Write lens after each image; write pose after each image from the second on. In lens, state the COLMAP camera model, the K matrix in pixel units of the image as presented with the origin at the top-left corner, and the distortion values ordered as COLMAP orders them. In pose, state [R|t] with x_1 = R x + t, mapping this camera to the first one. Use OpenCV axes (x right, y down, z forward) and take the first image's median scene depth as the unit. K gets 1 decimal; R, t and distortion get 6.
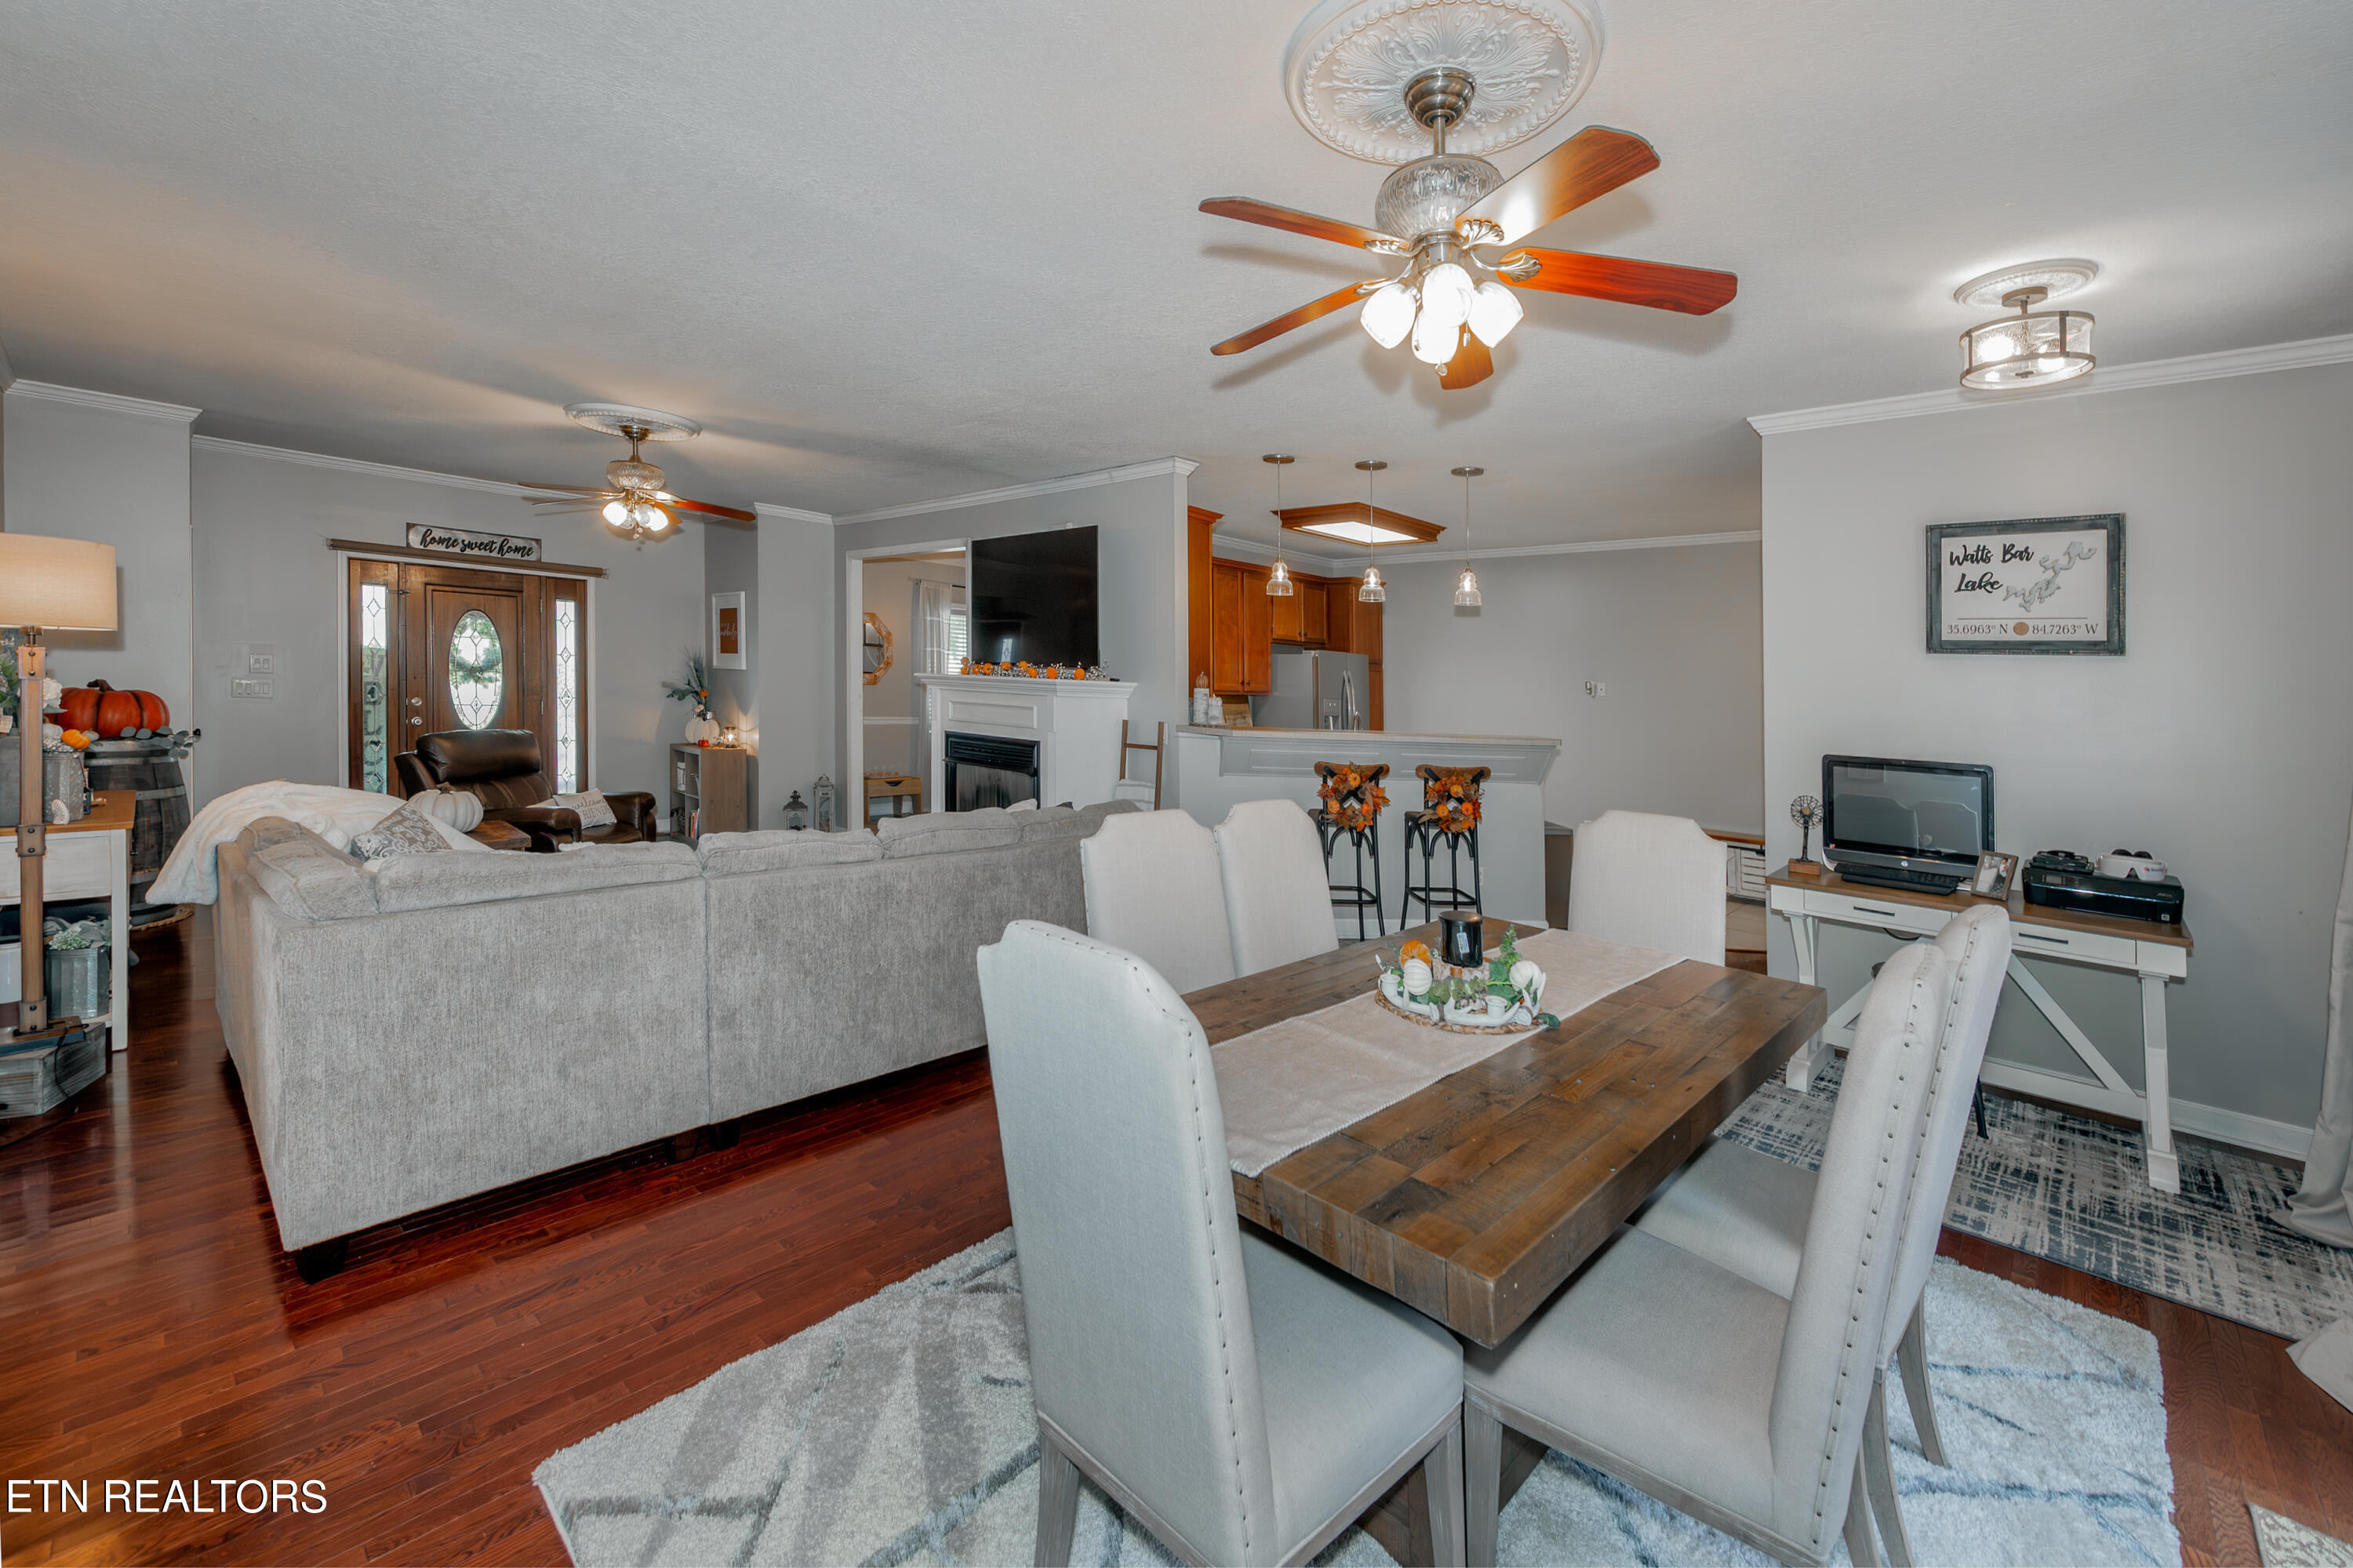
lens RADIAL K [[932.4, 0, 1013.5], [0, 932.4, 721.6], [0, 0, 1]] dist [0.009554, -0.002025]
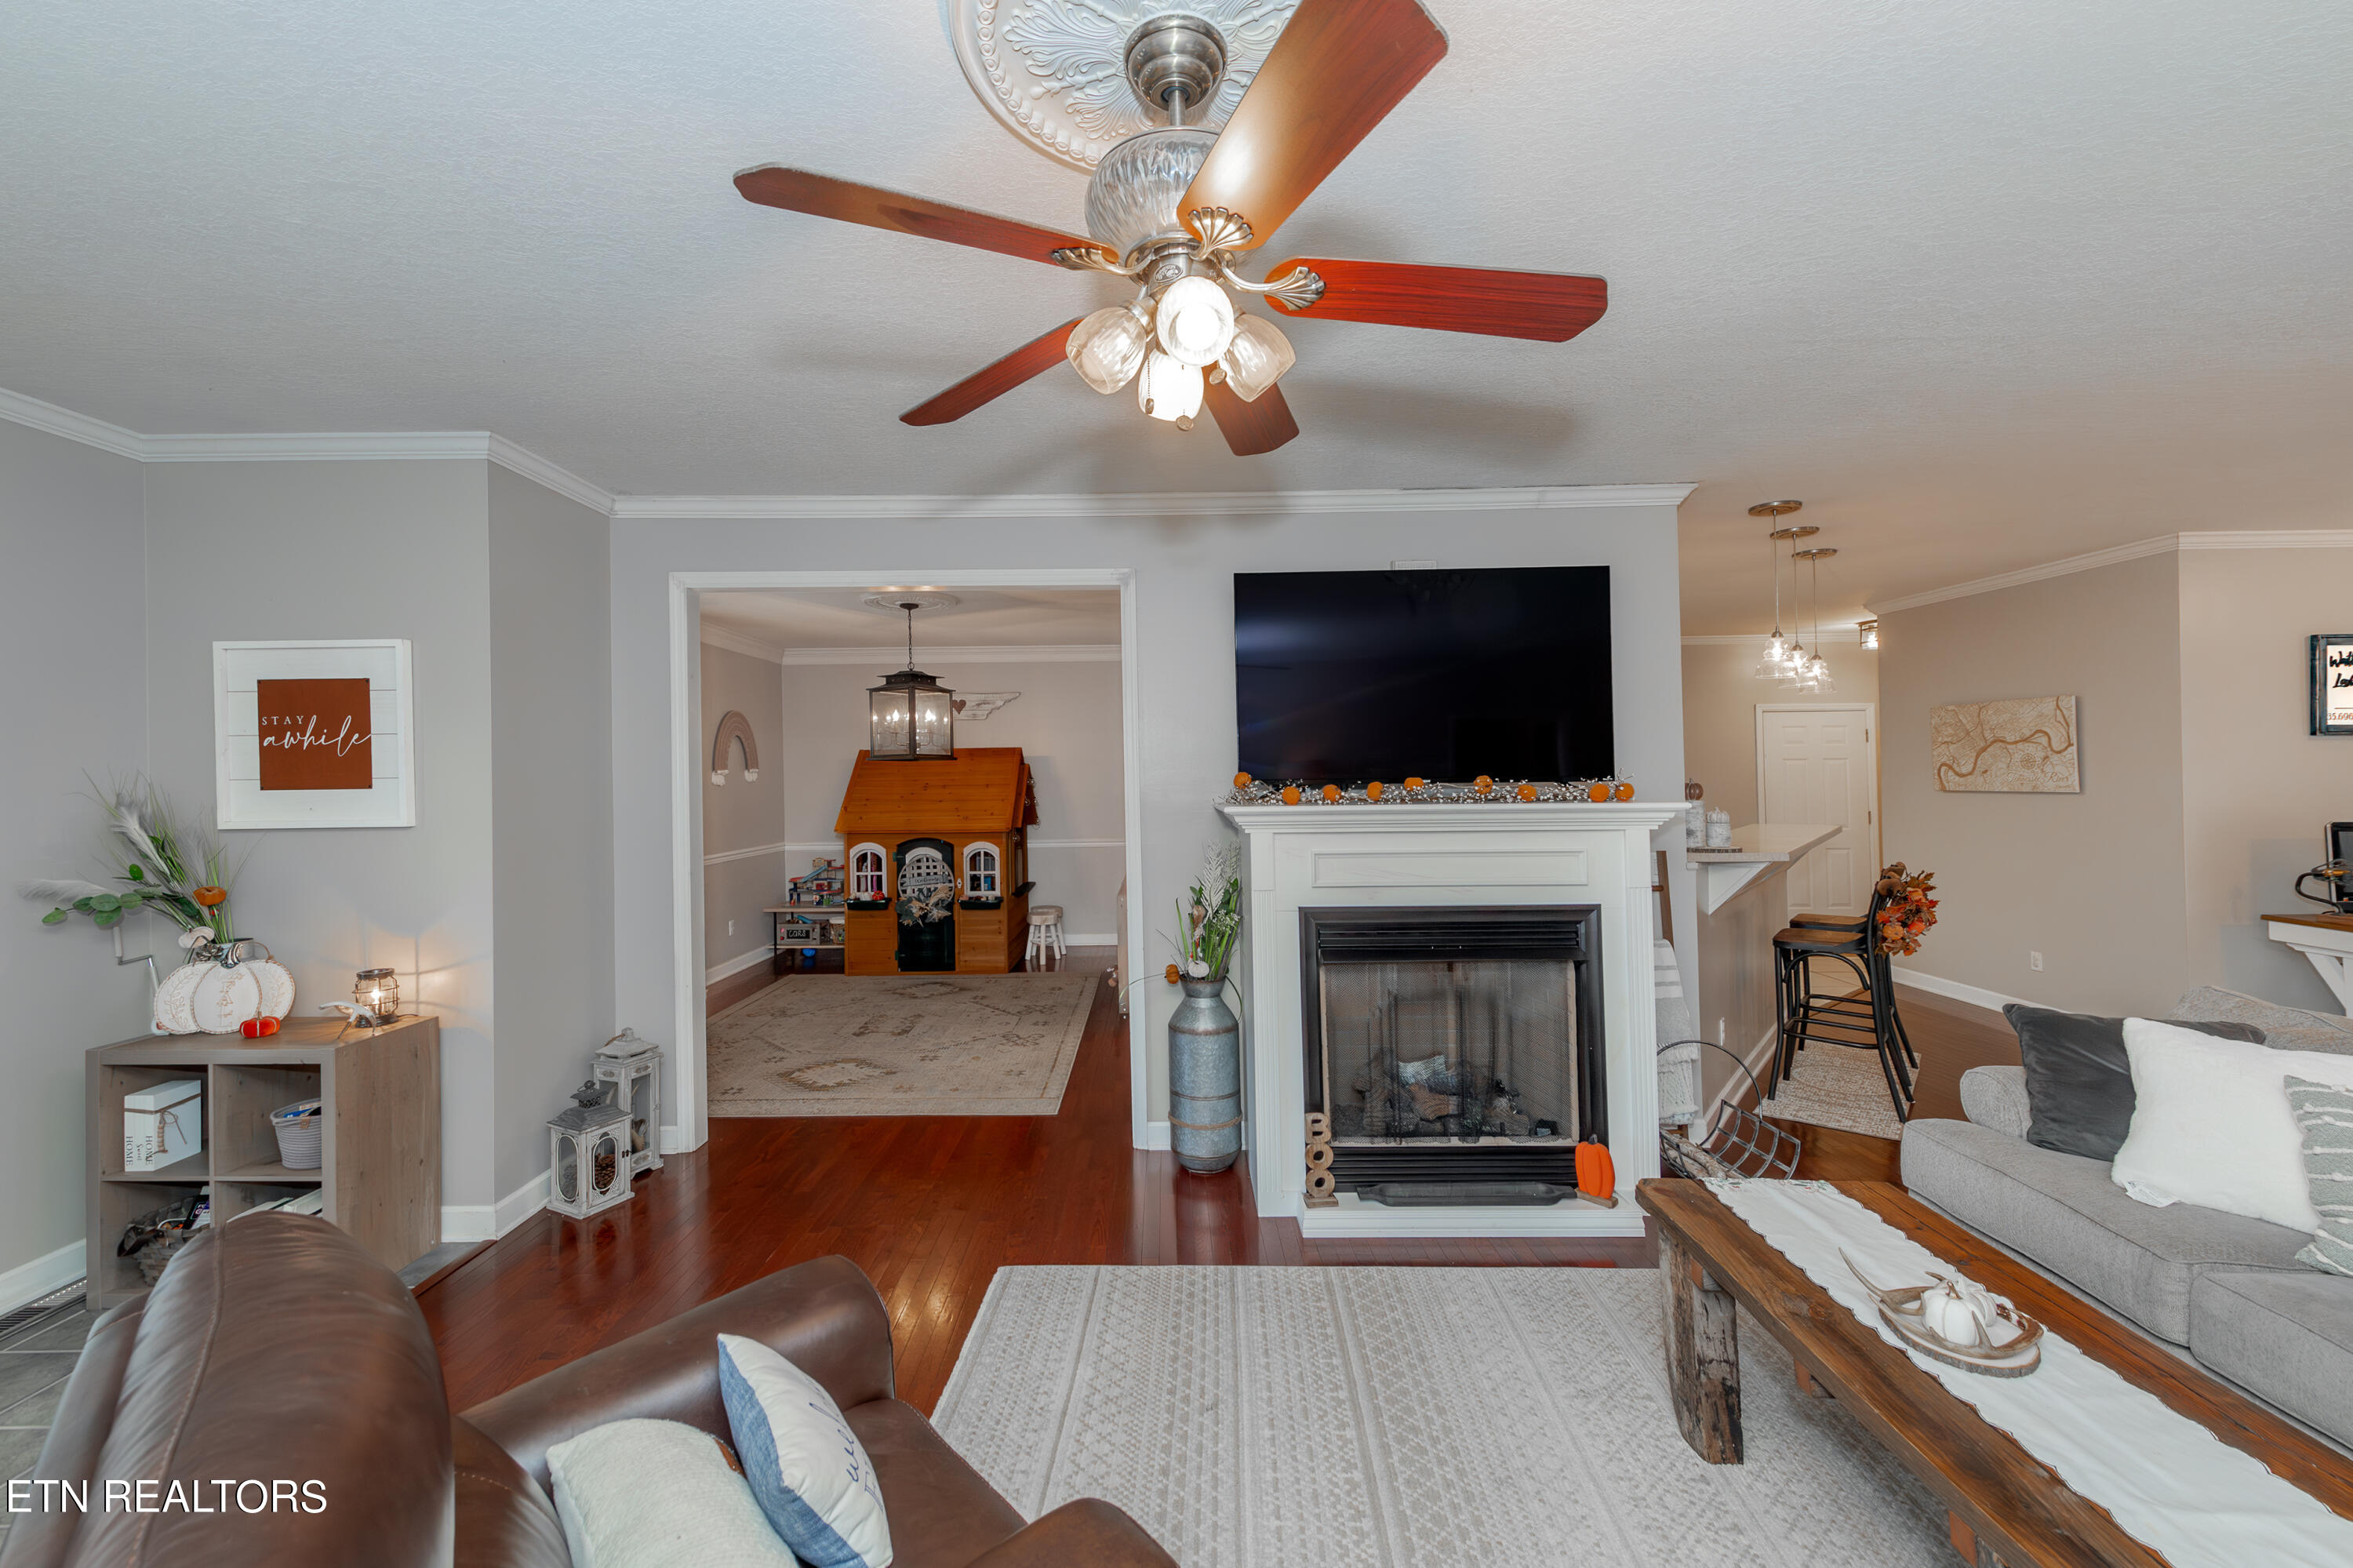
lens RADIAL K [[930.4, 0, 1159.8], [0, 930.4, 748.7], [0, 0, 1]] dist [0.010417, 0.000180]
pose [[0.678373, -0.034371, 0.733914, -0.411447], [0.078611, 0.996567, -0.025990, -0.059225], [-0.730500, 0.075325, 0.678745, 0.522123]]
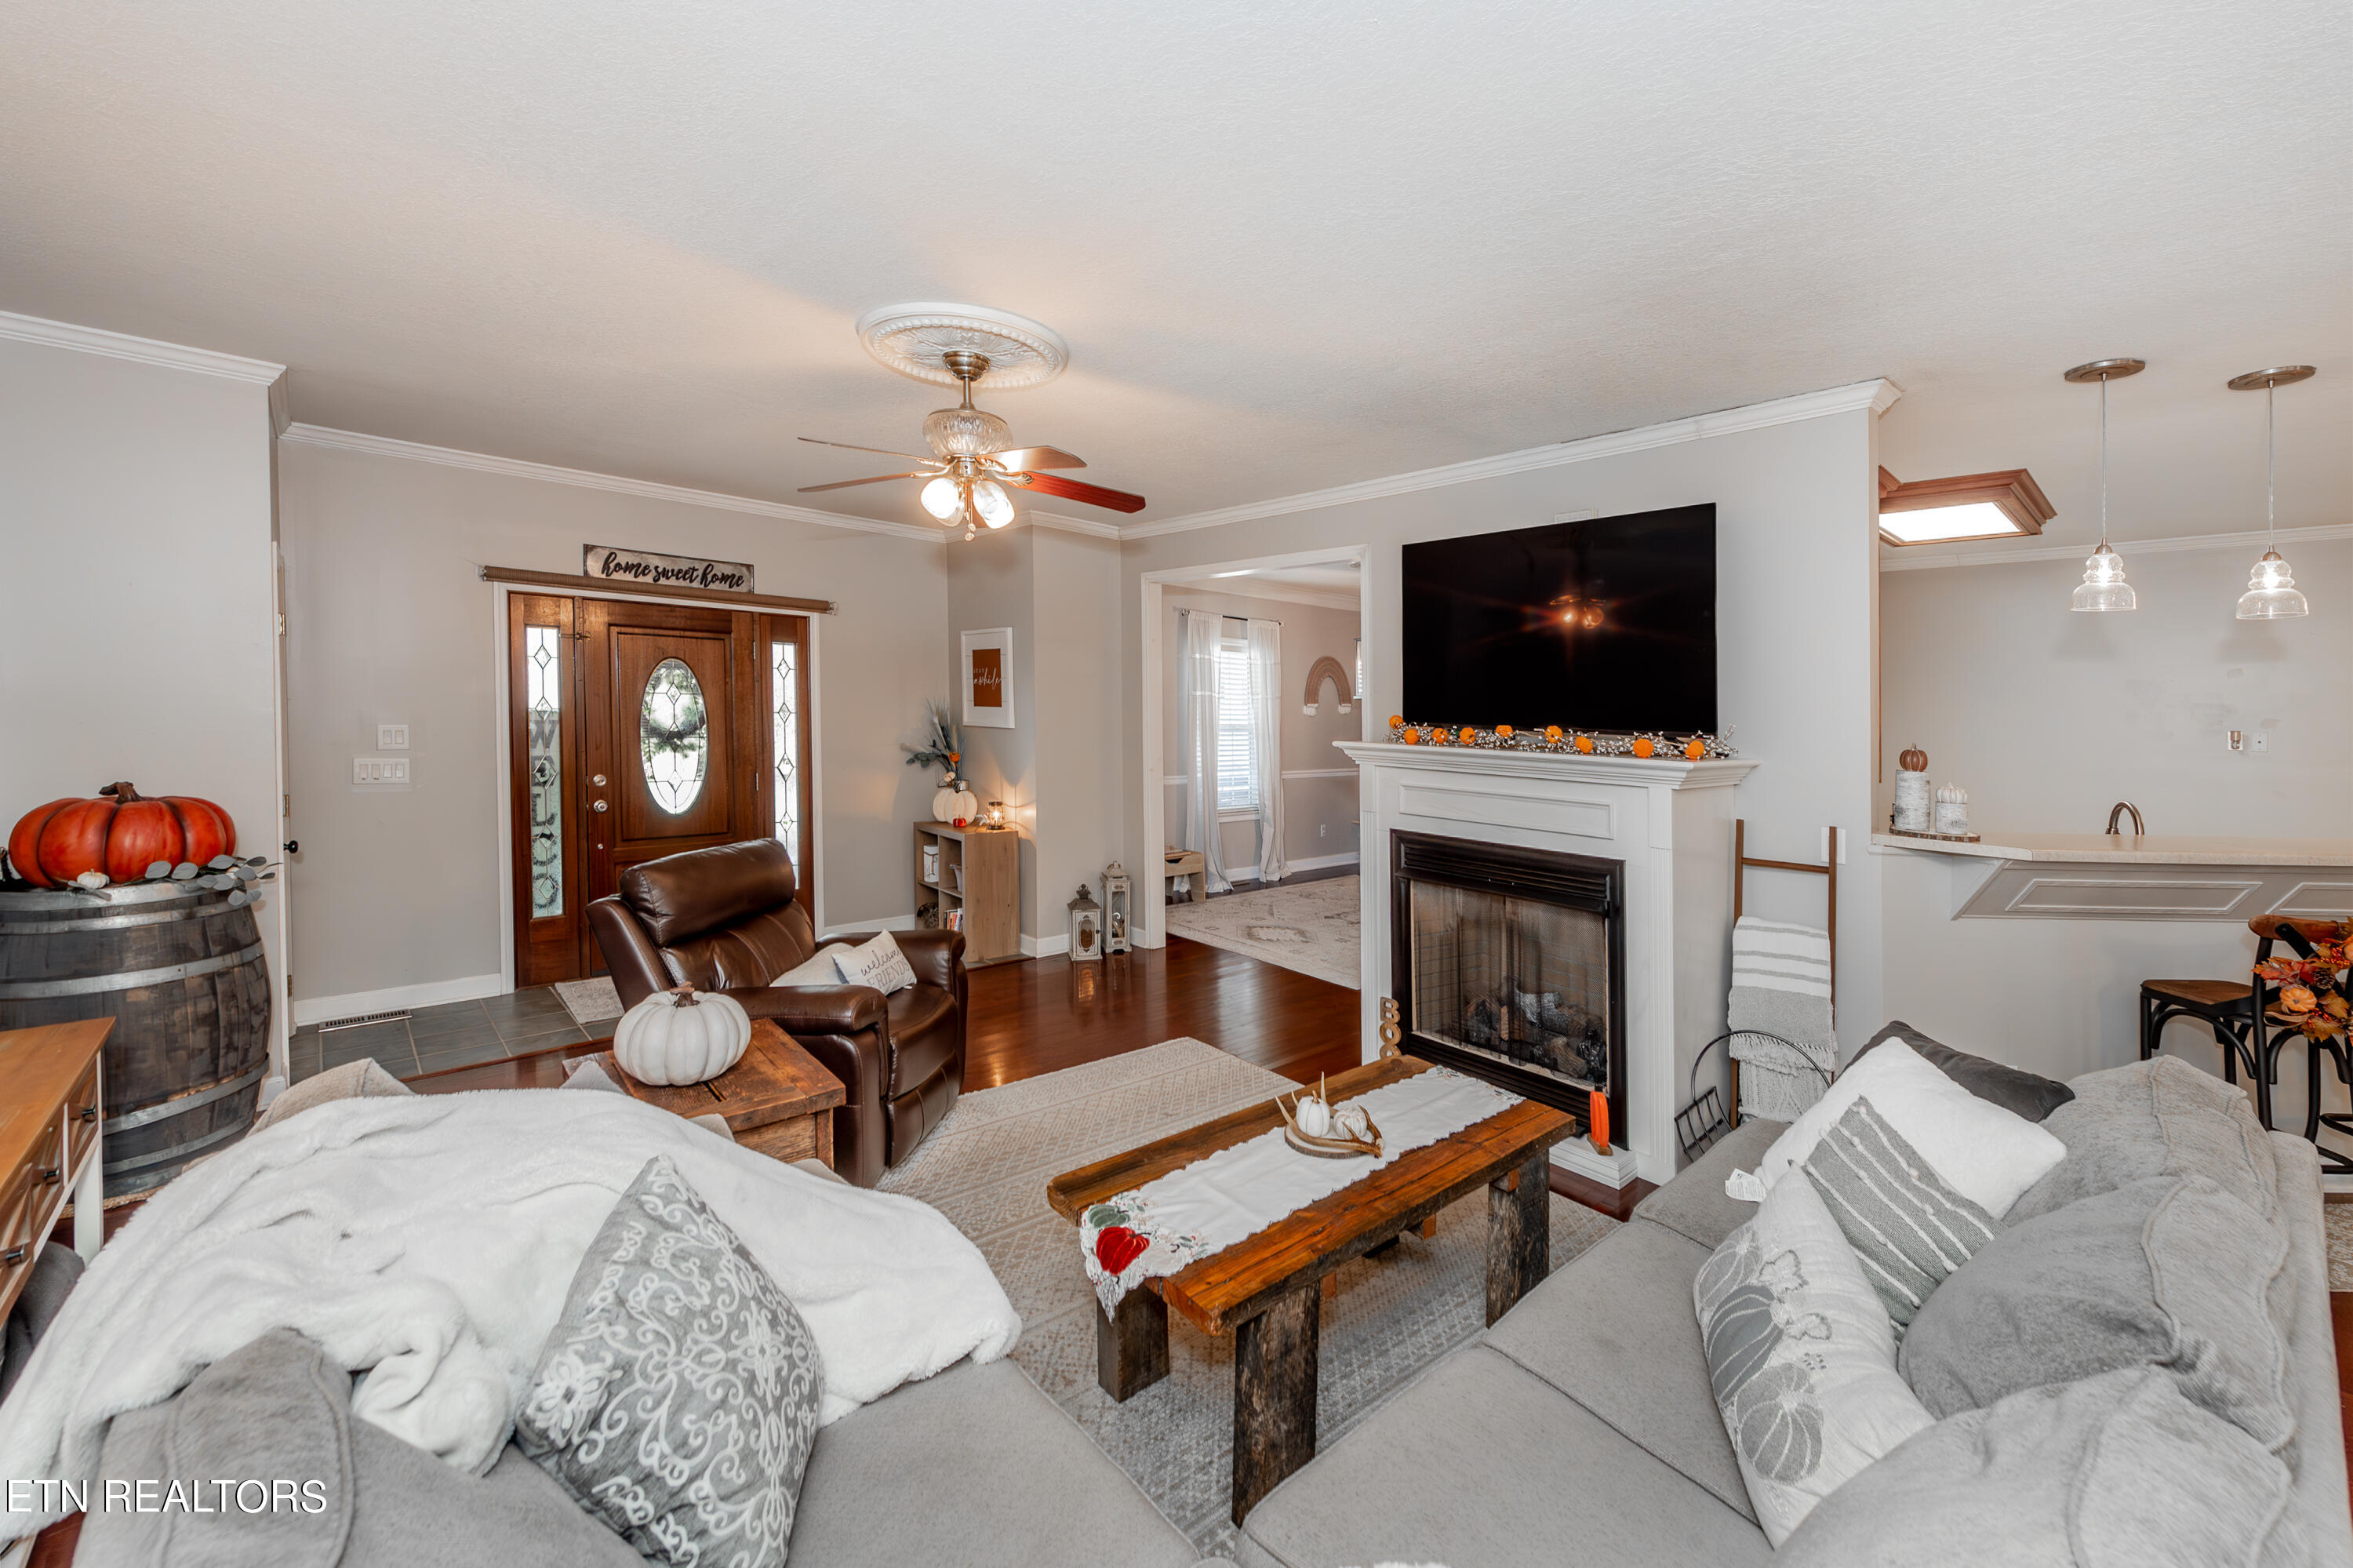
lens RADIAL K [[932.4, 0, 1144.7], [0, 932.4, 752.9], [0, 0, 1]] dist [0.009554, -0.002025]
pose [[0.999578, -0.015020, -0.024865, -0.179844], [0.014961, 0.999885, -0.002542, -0.035085], [0.024900, 0.002169, 0.999688, 0.257210]]
